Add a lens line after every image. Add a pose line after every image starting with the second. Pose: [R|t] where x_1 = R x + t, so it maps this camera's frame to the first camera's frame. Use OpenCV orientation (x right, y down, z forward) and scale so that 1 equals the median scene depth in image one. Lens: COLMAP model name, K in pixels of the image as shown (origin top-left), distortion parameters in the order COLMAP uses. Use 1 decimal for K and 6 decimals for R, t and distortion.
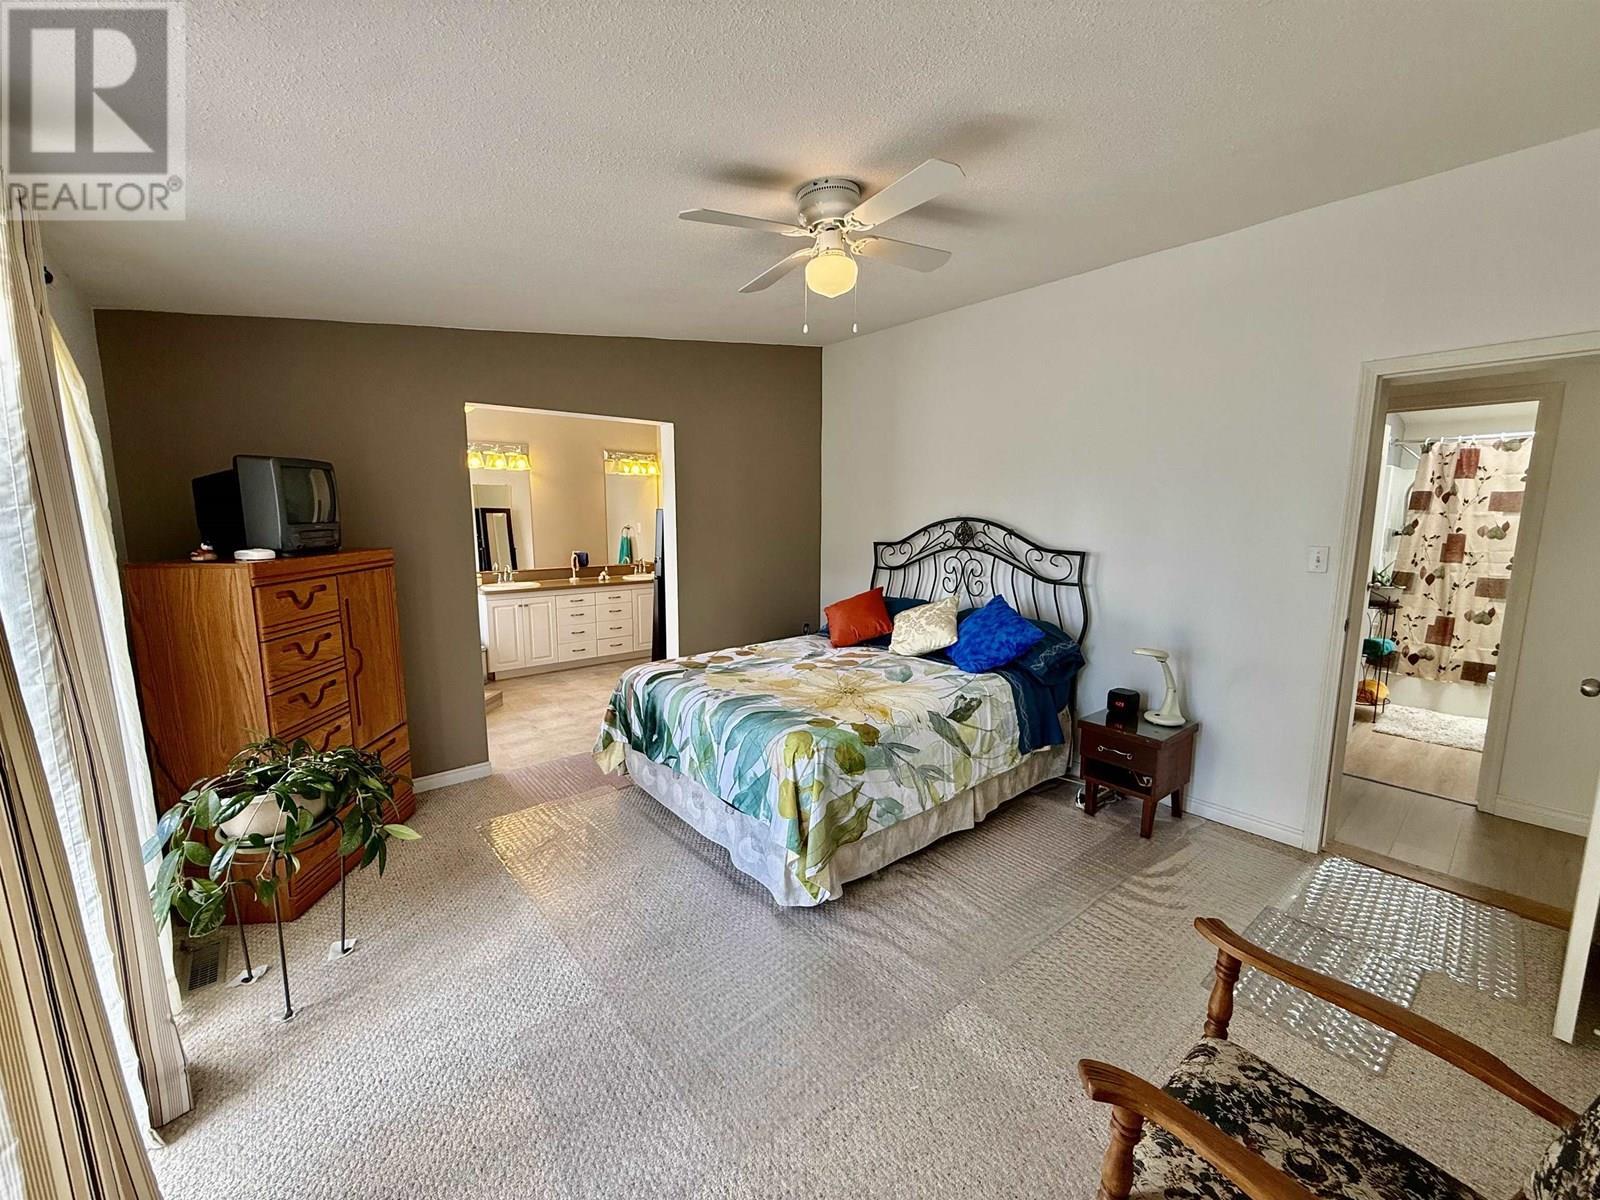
lens RADIAL K [[634.1, 0, 797.5], [0, 634.1, 602.2], [0, 0, 1]] dist [-0.002468, 0.000678]
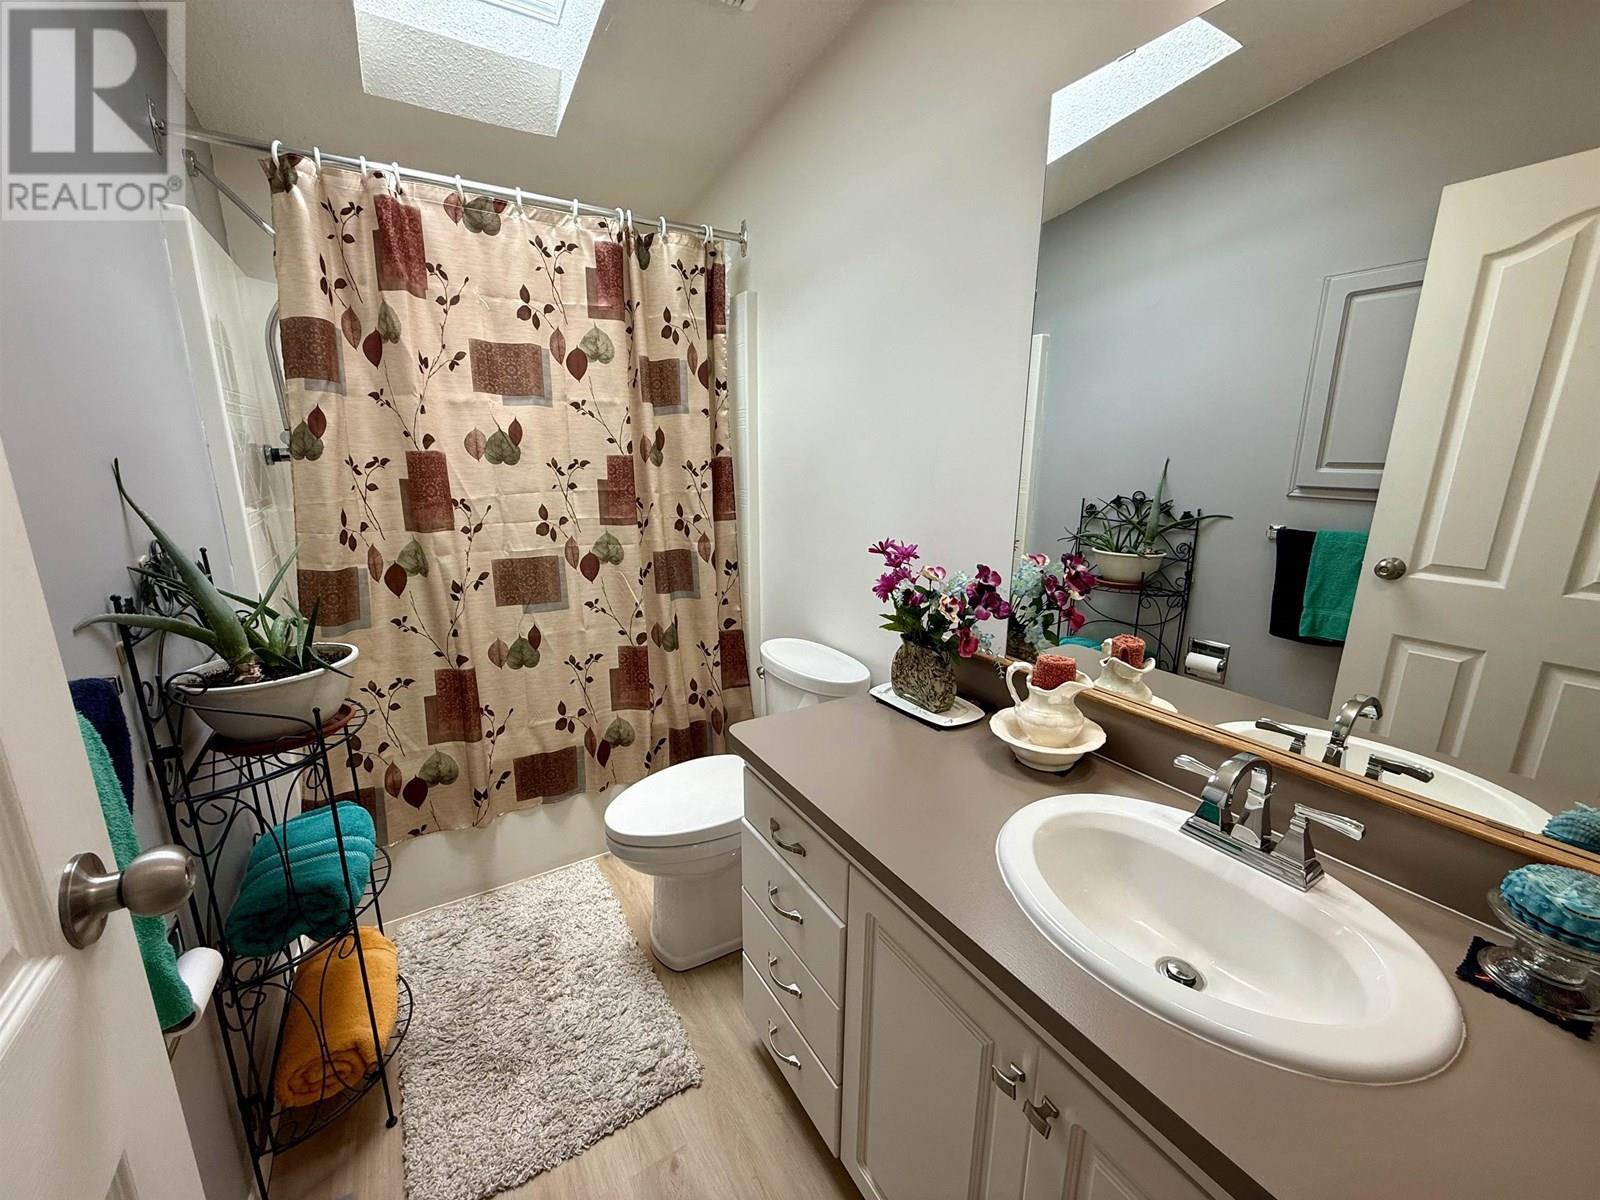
lens RADIAL K [[634.1, 0, 794.5], [0, 634.1, 600.1], [0, 0, 1]] dist [-0.002468, 0.000678]
pose [[0.156400, -0.222501, 0.962306, 0.694781], [0.134841, 0.969983, 0.202361, -0.069207], [-0.978446, 0.098109, 0.181708, 0.724460]]
